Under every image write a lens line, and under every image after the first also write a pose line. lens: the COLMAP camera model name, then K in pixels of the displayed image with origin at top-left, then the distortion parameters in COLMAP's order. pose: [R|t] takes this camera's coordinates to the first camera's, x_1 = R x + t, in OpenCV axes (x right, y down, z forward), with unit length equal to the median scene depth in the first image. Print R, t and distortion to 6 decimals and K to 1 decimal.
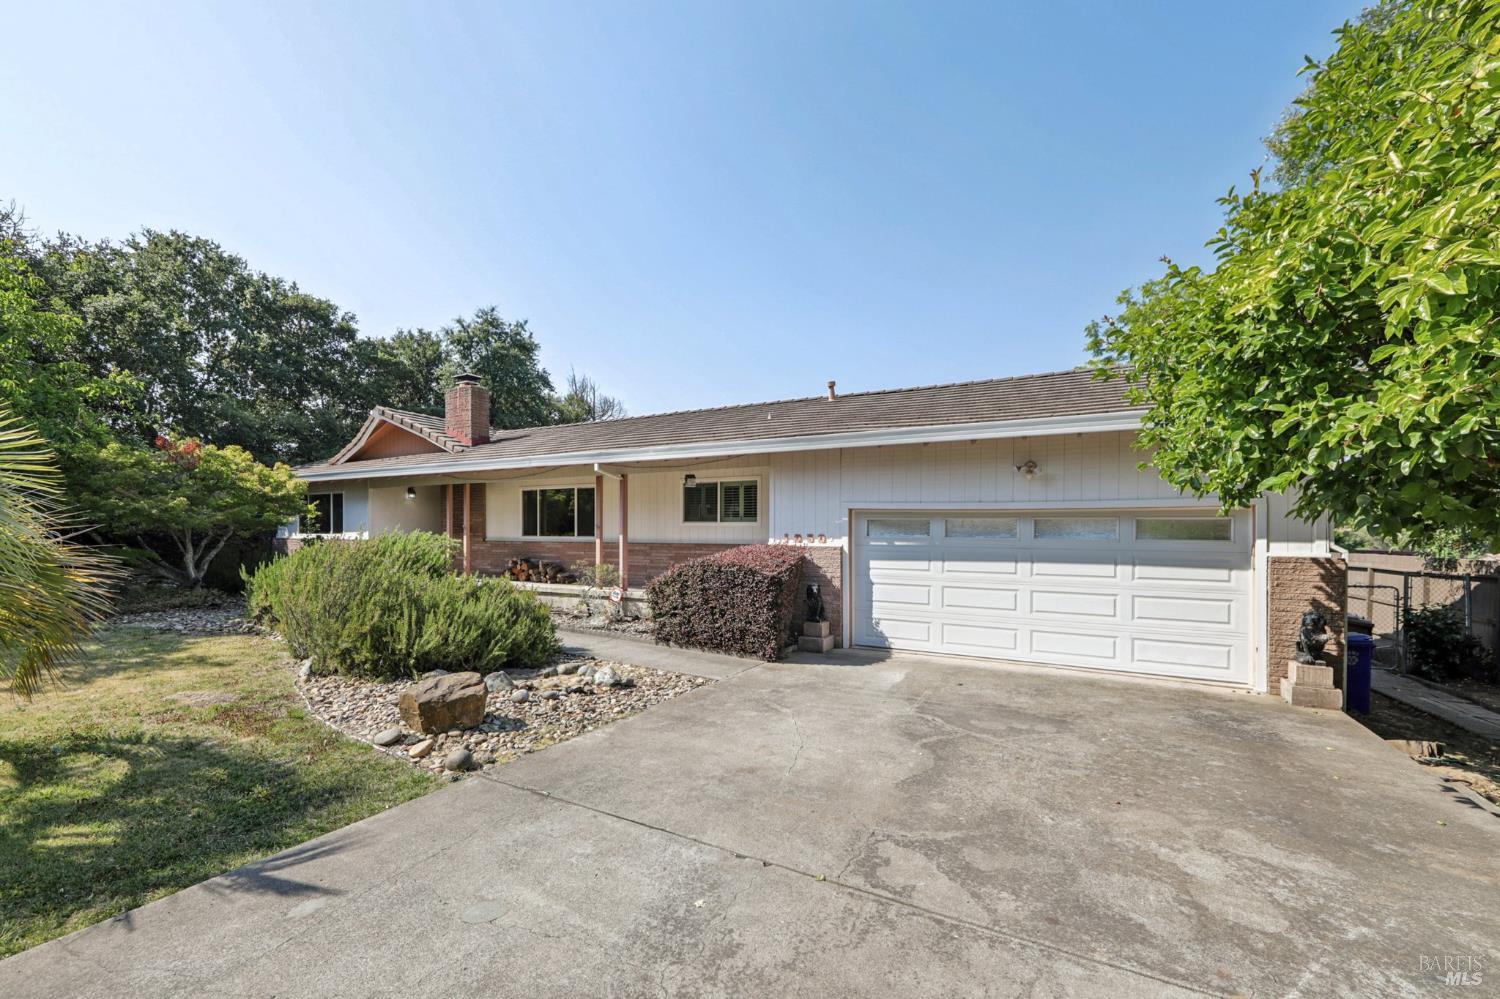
lens RADIAL K [[616.3, 0, 746.5], [0, 616.3, 516.2], [0, 0, 1]] dist [-0.001832, 0.000086]
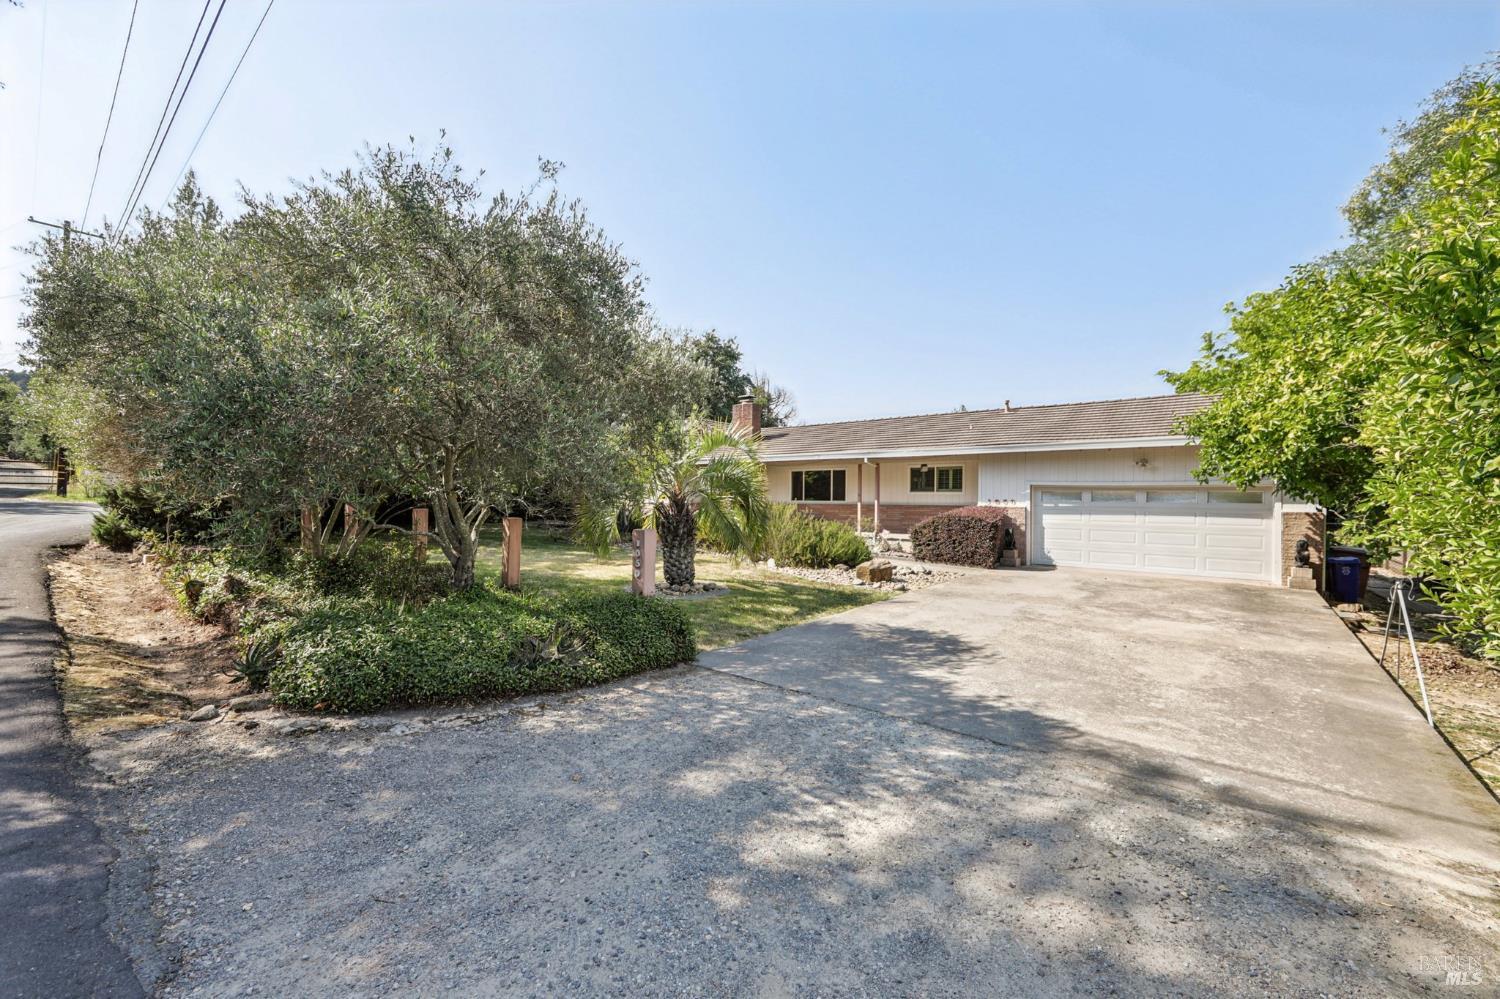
lens RADIAL K [[597.7, 0, 755.8], [0, 597.7, 496.1], [0, 0, 1]] dist [-0.000841, 0.000127]
pose [[0.986407, -0.003559, -0.164280, -0.328119], [0.008073, 0.999608, 0.026817, -0.033105], [0.164120, -0.027779, 0.986049, -0.804276]]
